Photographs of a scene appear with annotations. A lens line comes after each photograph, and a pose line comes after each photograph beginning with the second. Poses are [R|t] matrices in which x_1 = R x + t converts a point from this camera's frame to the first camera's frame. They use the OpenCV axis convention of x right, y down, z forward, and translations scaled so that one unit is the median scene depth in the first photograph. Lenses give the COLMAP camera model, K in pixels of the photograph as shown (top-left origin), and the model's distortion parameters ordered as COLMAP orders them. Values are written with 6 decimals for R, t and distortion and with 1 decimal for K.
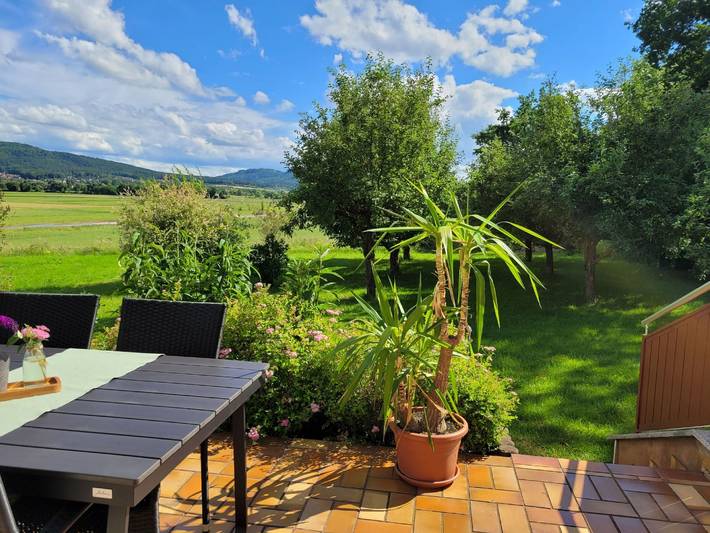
lens RADIAL K [[533.2, 0, 355.0], [0, 533.2, 266.5], [0, 0, 1]] dist [0.085610, -0.062191]
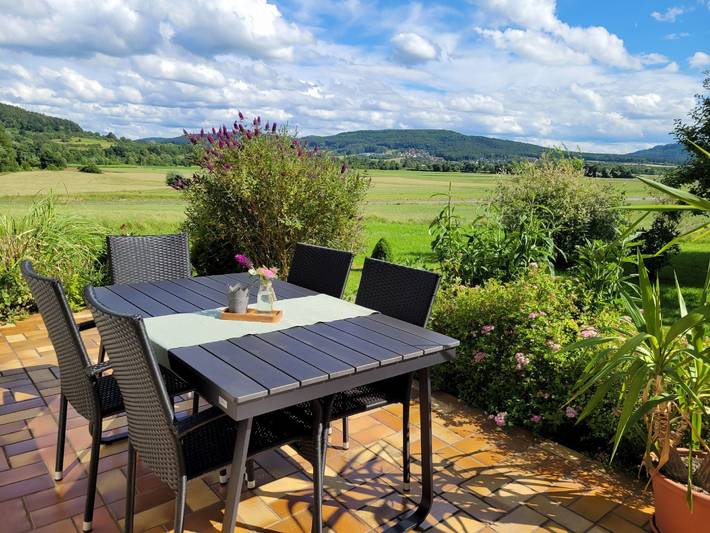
lens RADIAL K [[533.5, 0, 356.2], [0, 533.5, 251.9], [0, 0, 1]] dist [0.079443, -0.046151]
pose [[0.760701, 0.101643, -0.641095, 0.185290], [-0.094773, 0.994472, 0.045215, -0.000977], [0.642146, 0.026364, 0.766129, 0.094735]]
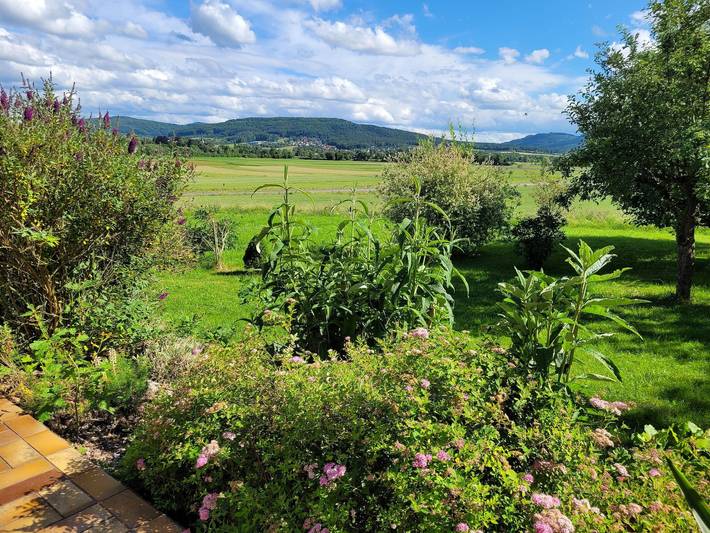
lens RADIAL K [[533.5, 0, 356.2], [0, 533.5, 251.9], [0, 0, 1]] dist [0.079443, -0.046151]
pose [[0.872155, 0.081470, -0.482399, -0.018709], [-0.065343, 0.996601, 0.050175, -0.052384], [0.484847, -0.012239, 0.874513, 0.603417]]
